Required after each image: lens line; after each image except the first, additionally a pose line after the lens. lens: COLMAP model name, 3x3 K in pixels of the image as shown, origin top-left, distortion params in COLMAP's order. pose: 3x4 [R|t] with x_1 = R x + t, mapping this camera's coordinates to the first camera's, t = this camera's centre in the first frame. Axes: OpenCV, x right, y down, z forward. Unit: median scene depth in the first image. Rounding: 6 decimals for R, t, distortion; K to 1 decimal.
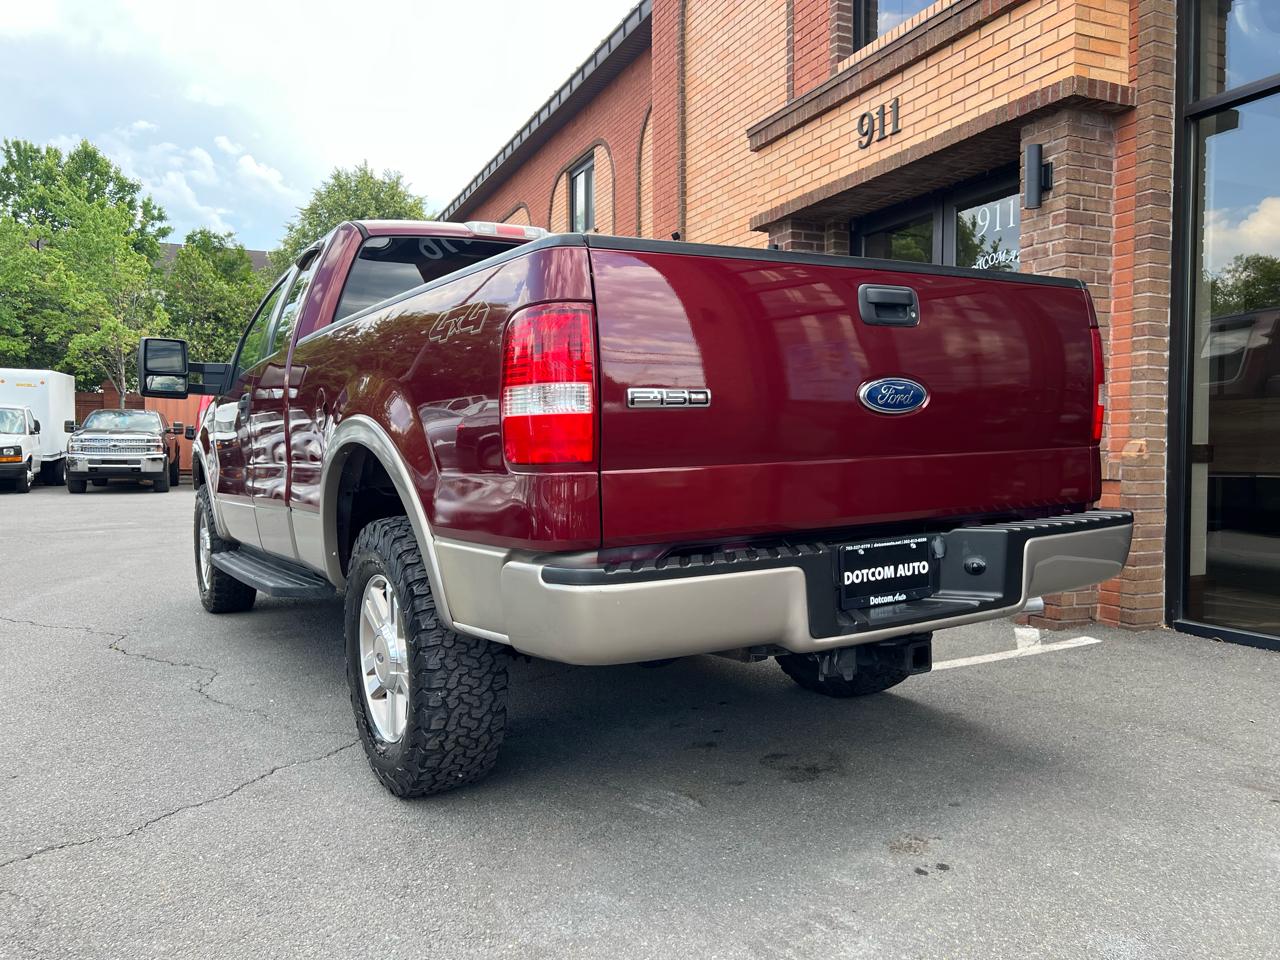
lens RADIAL K [[967.7, 0, 644.3], [0, 967.7, 483.6], [0, 0, 1]] dist [0.045515, -0.050767]
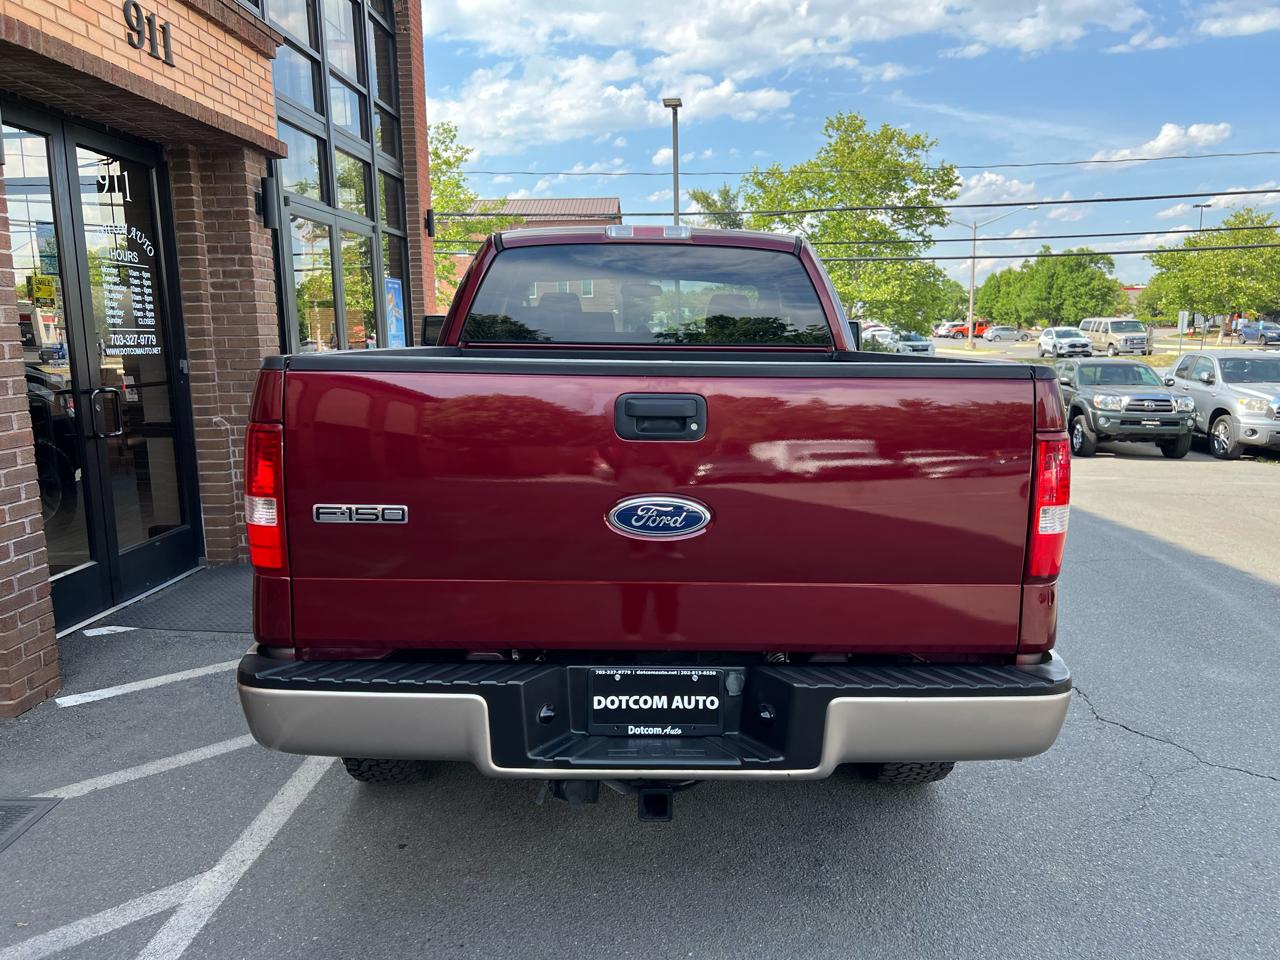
lens RADIAL K [[967.7, 0, 644.3], [0, 967.7, 483.6], [0, 0, 1]] dist [0.045515, -0.050767]
pose [[-0.898611, -0.060067, 0.434616, -0.543734], [0.026091, 0.981515, 0.189599, -0.172106], [-0.437970, 0.181715, -0.880433, 1.791625]]
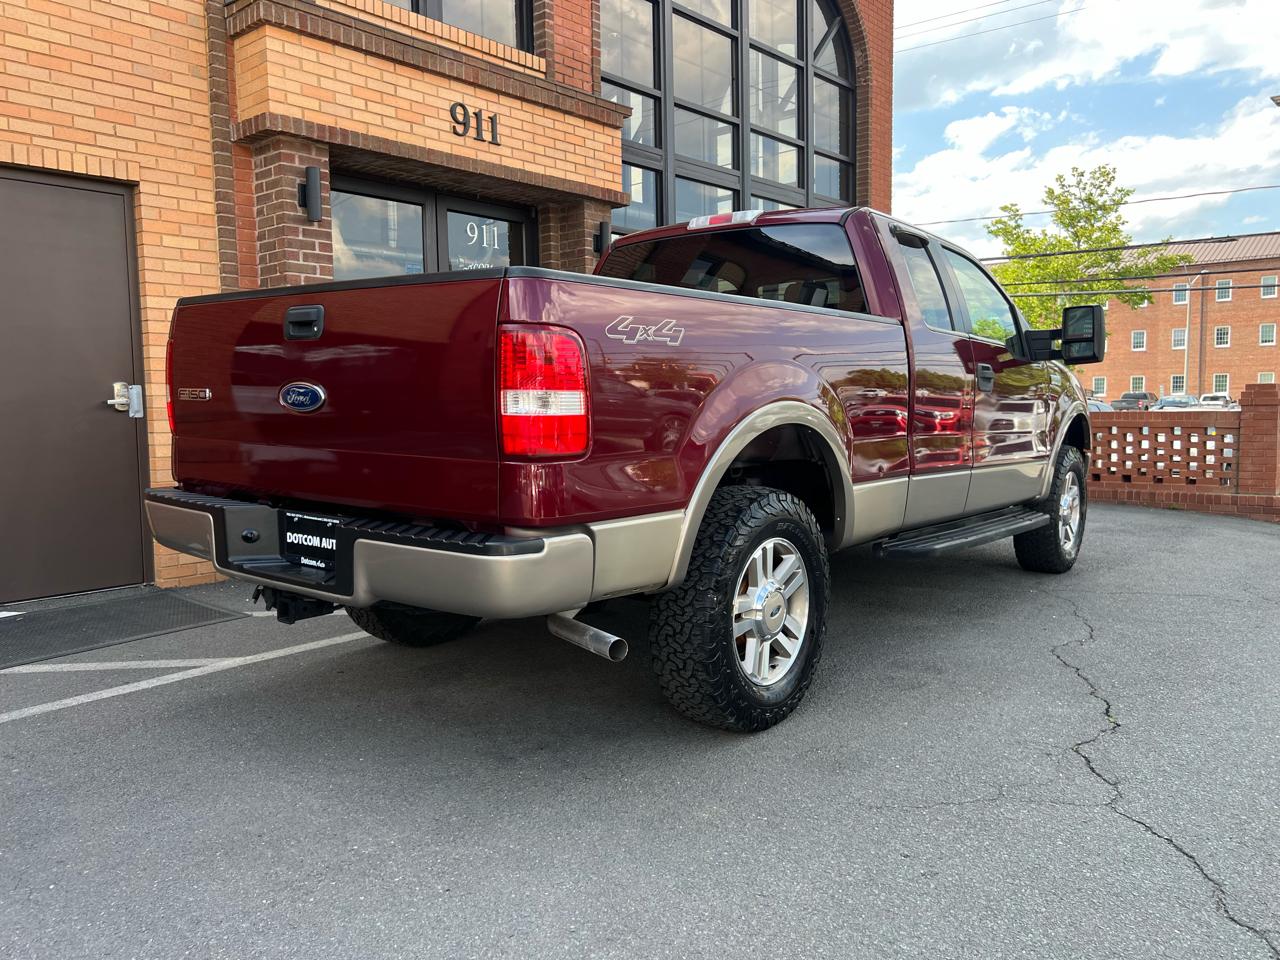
lens RADIAL K [[969.2, 0, 635.2], [0, 969.2, 472.0], [0, 0, 1]] dist [0.042540, -0.048028]
pose [[-0.418814, -0.063487, 0.905850, -0.961560], [0.043820, 0.994978, 0.089993, -0.080202], [-0.907014, 0.077384, -0.413929, 1.493804]]
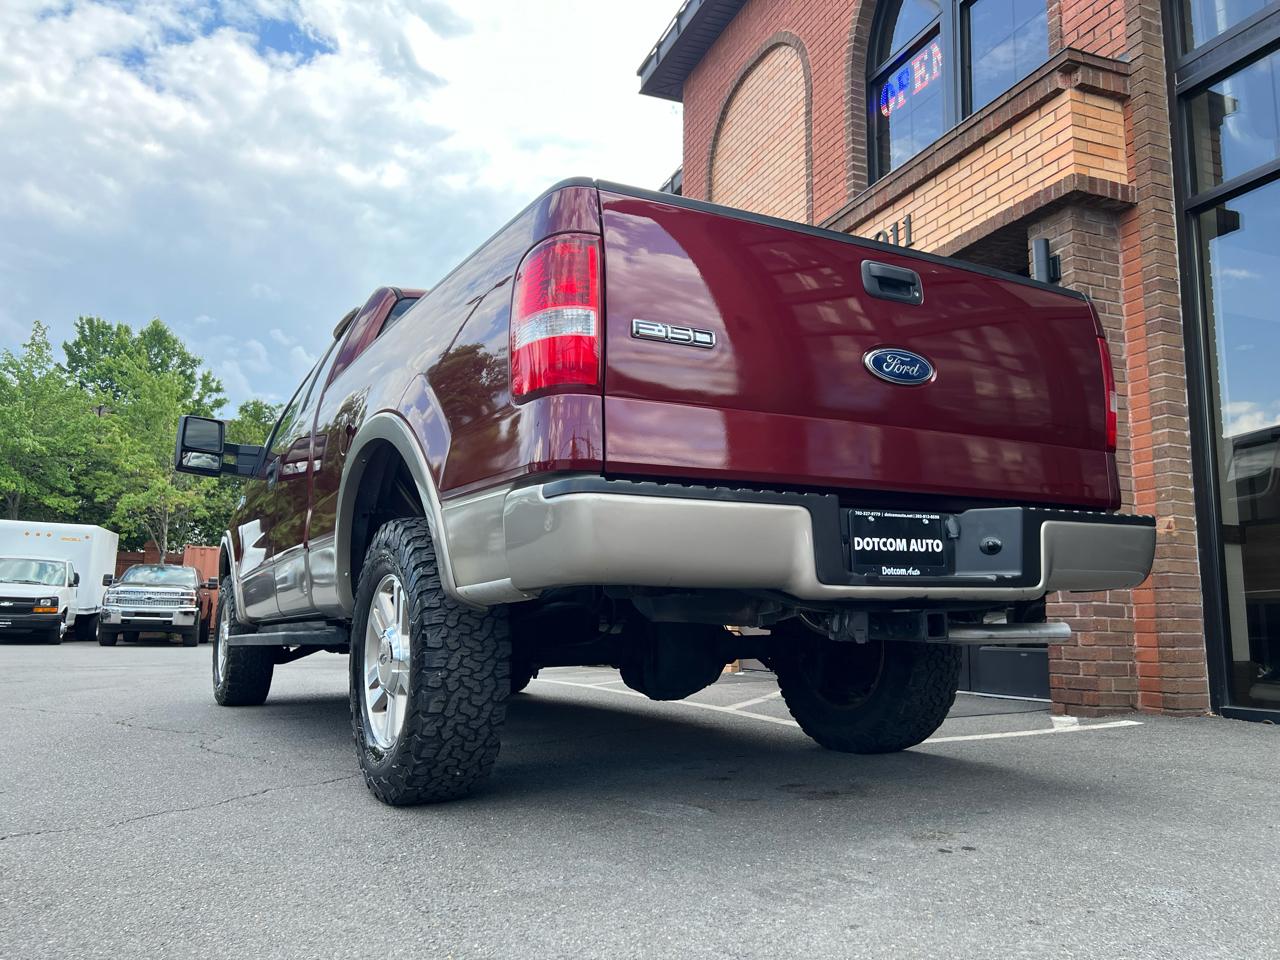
lens RADIAL K [[967.7, 0, 644.3], [0, 967.7, 483.6], [0, 0, 1]] dist [0.045515, -0.050767]
pose [[0.999363, 0.010392, -0.034143, 0.012174], [-0.016568, 0.982428, -0.185904, 0.101451], [0.031611, 0.186351, 0.981974, 0.009007]]
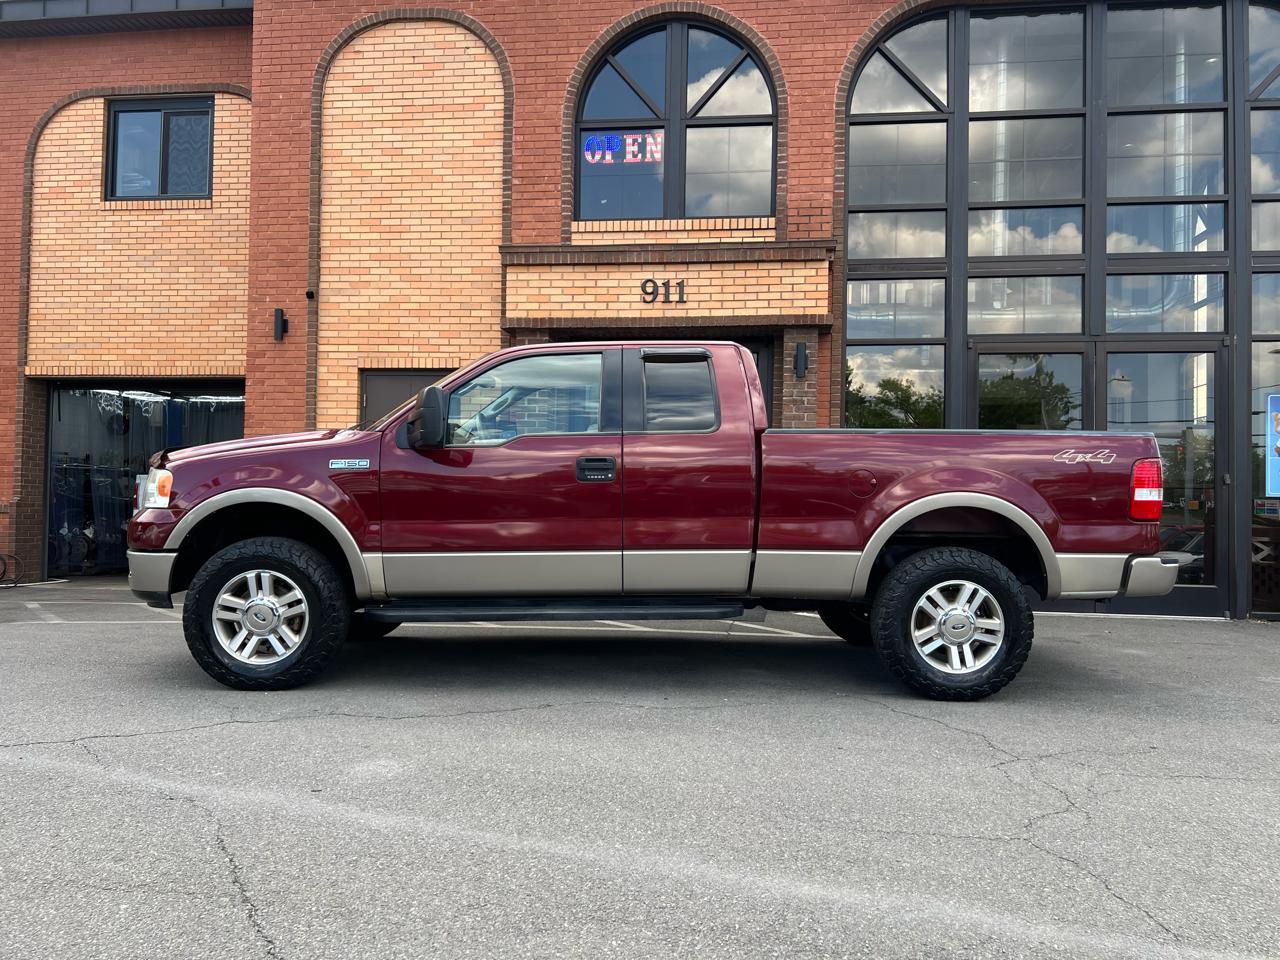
lens RADIAL K [[972.1, 0, 648.9], [0, 972.1, 489.4], [0, 0, 1]] dist [0.060487, -0.073170]
pose [[0.517233, 0.027126, 0.855415, -1.165155], [0.012740, 0.999143, -0.039387, -0.010670], [-0.855750, 0.031271, 0.516444, 0.298154]]
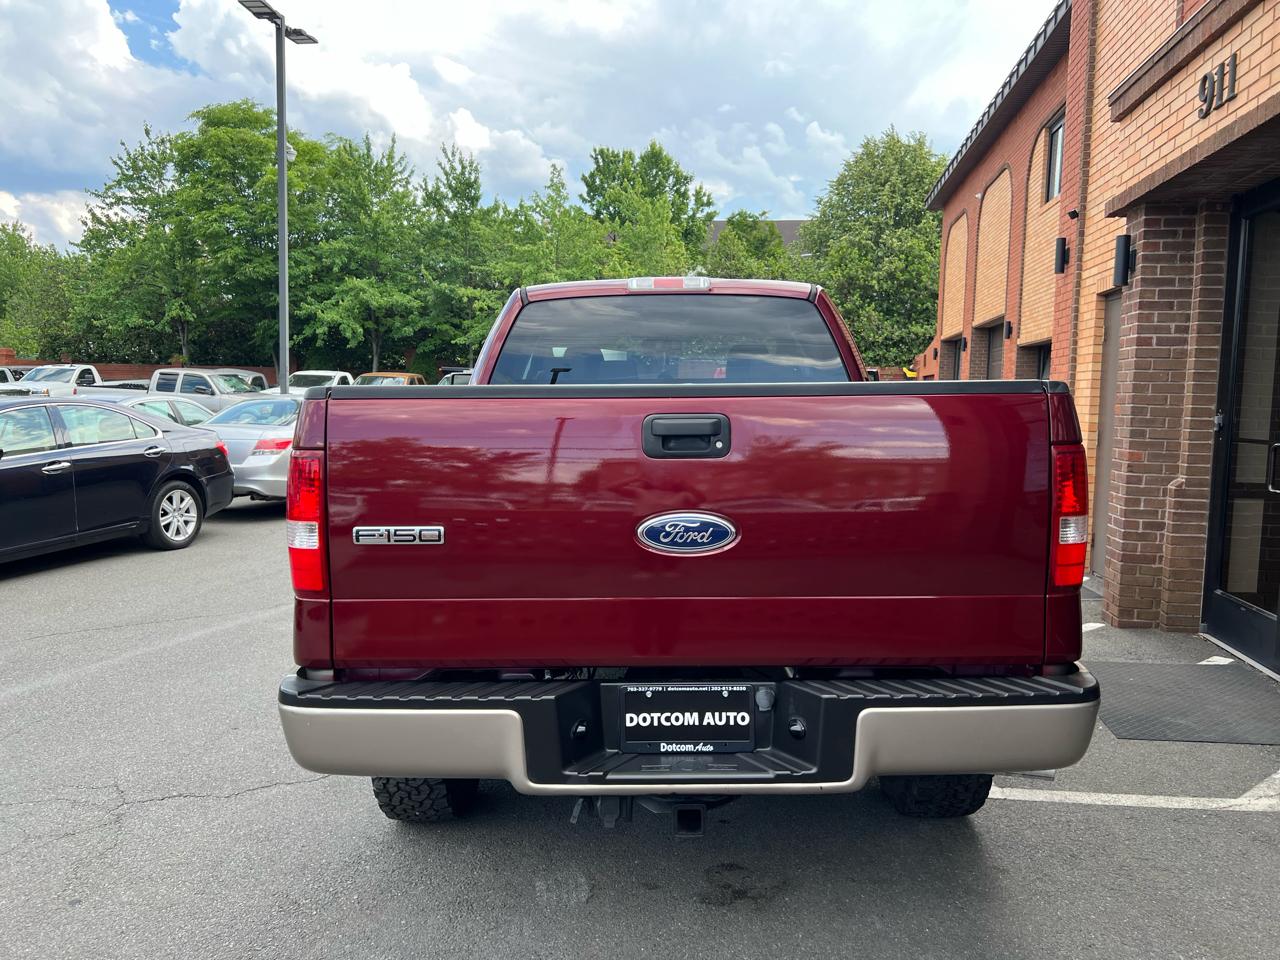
lens RADIAL K [[964.2, 0, 644.8], [0, 964.2, 484.3], [0, 0, 1]] dist [0.062752, -0.075140]
pose [[0.847795, 0.066202, -0.526175, 0.321532], [-0.042357, 0.997461, 0.057251, -0.086027], [0.528629, -0.026250, 0.848447, 0.092388]]
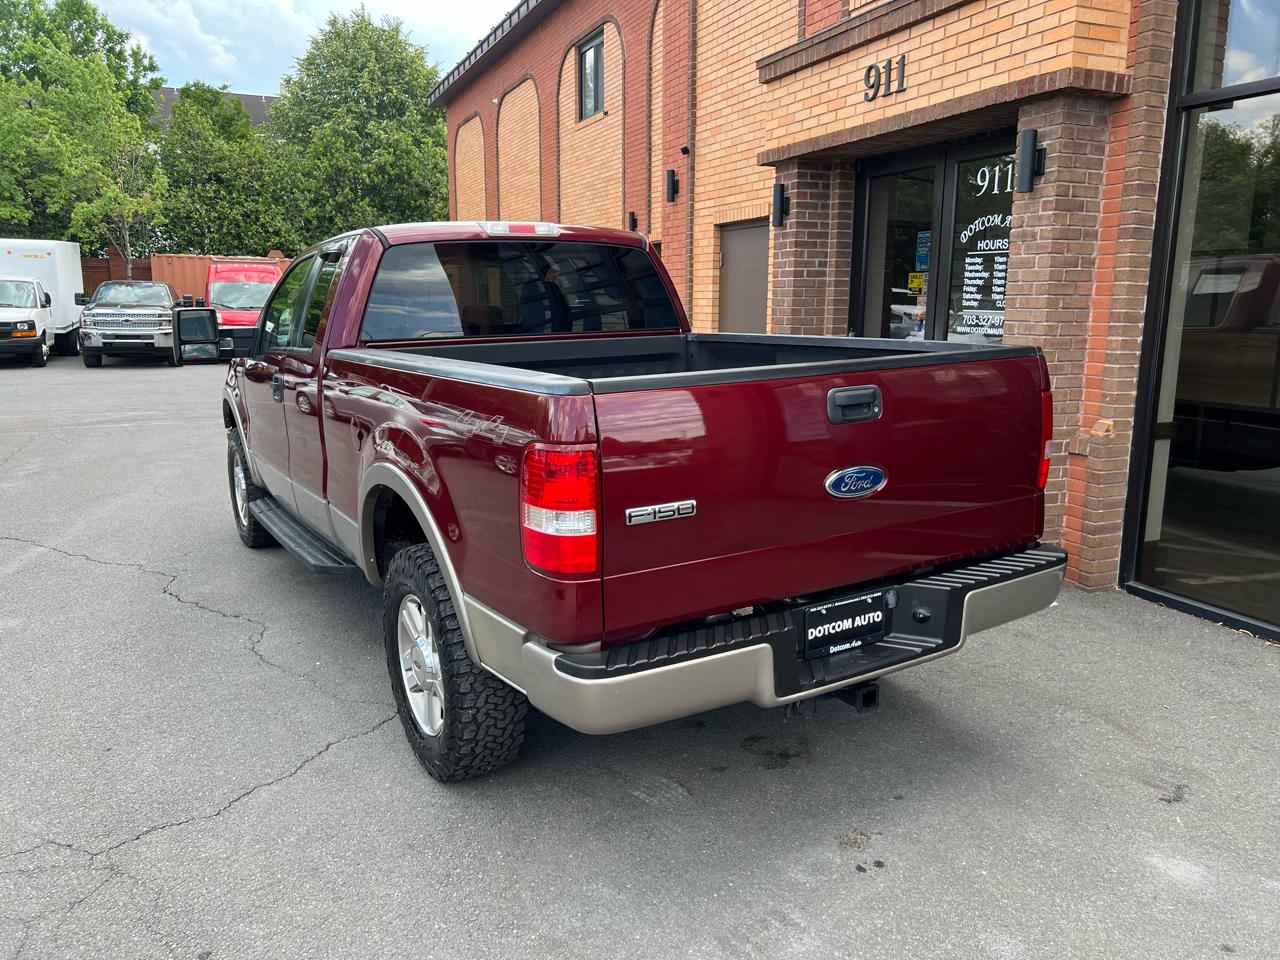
lens RADIAL K [[967.1, 0, 652.1], [0, 967.1, 488.1], [0, 0, 1]] dist [0.042230, -0.043563]
pose [[0.999965, 0.007925, -0.002540, 0.007052], [-0.007436, 0.987929, 0.154729, -0.119139], [0.003735, -0.154705, 0.987954, -0.067933]]
